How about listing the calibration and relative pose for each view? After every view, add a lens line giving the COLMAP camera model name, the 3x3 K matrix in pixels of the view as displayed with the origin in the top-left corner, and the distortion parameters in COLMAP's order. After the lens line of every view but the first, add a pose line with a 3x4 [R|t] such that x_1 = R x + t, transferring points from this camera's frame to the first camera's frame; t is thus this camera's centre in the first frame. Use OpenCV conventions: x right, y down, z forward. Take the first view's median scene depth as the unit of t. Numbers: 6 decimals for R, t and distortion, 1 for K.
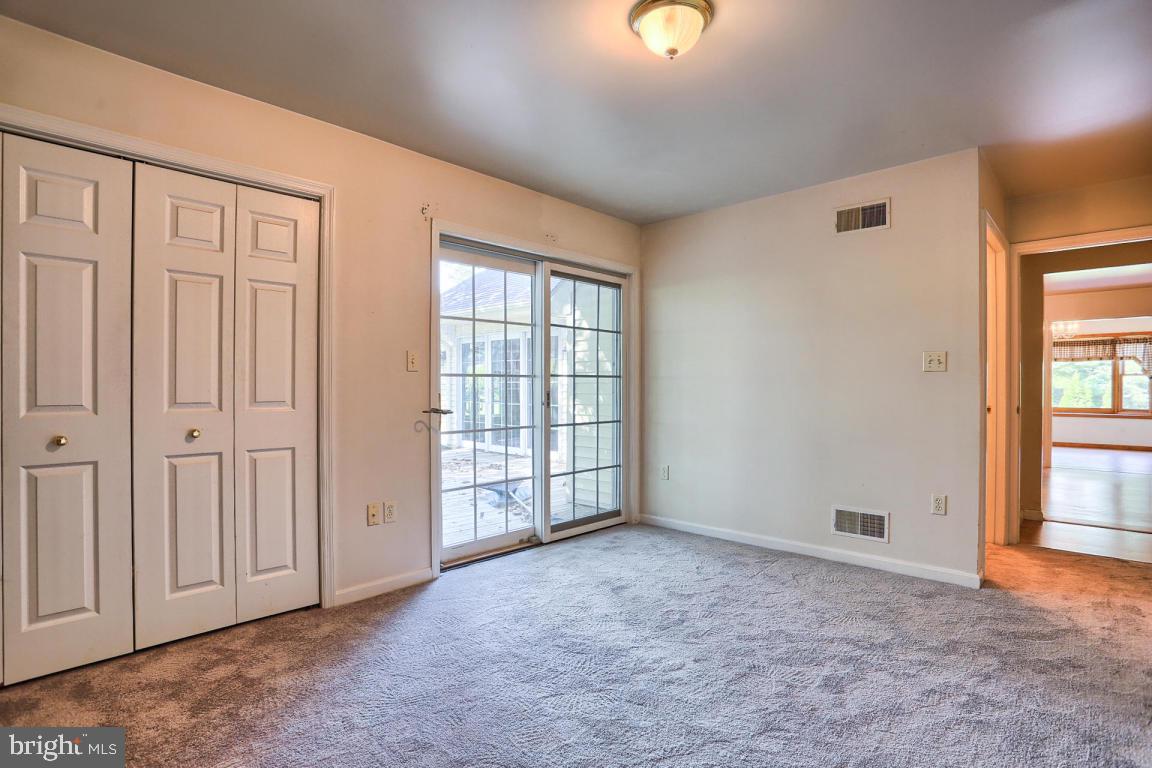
lens RADIAL K [[569.7, 0, 574.0], [0, 569.7, 384.8], [0, 0, 1]] dist [-0.026904, 0.007520]
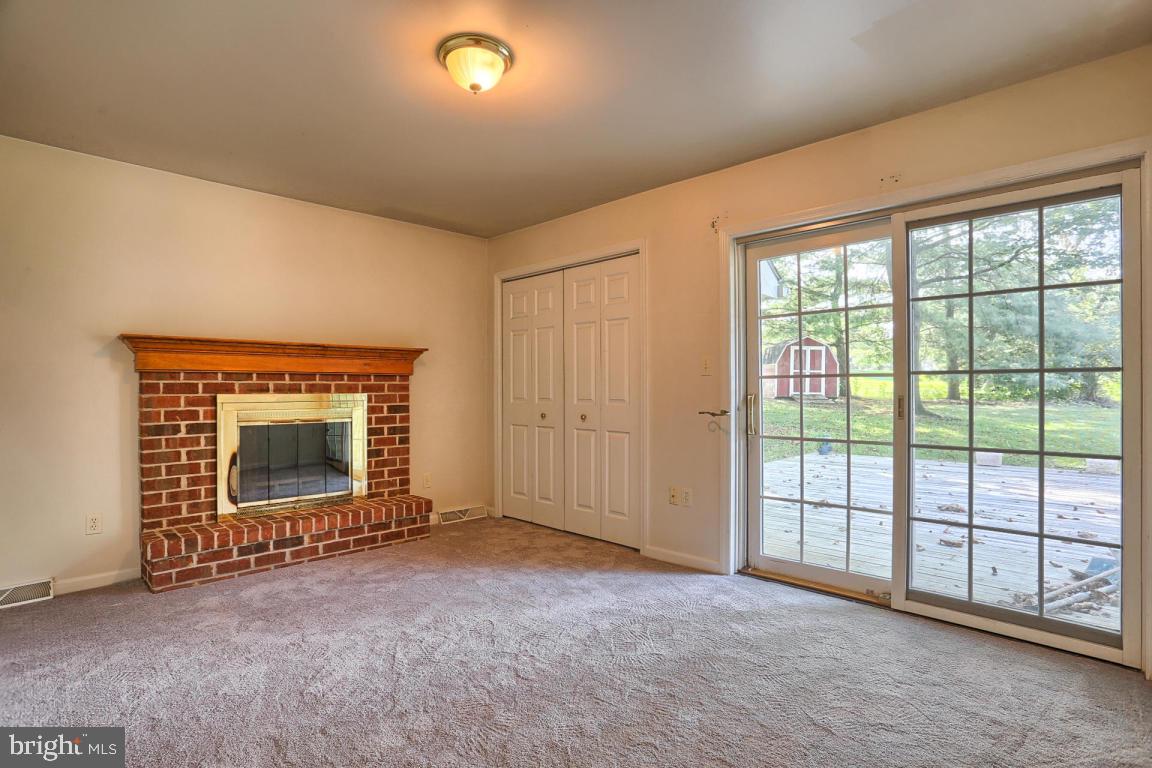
lens RADIAL K [[569.7, 0, 573.3], [0, 569.7, 388.8], [0, 0, 1]] dist [-0.026904, 0.007520]
pose [[0.005185, -0.002530, -0.999983, 0.674190], [0.003087, 0.999992, -0.002514, 0.003580], [0.999982, -0.003074, 0.005193, 0.613984]]
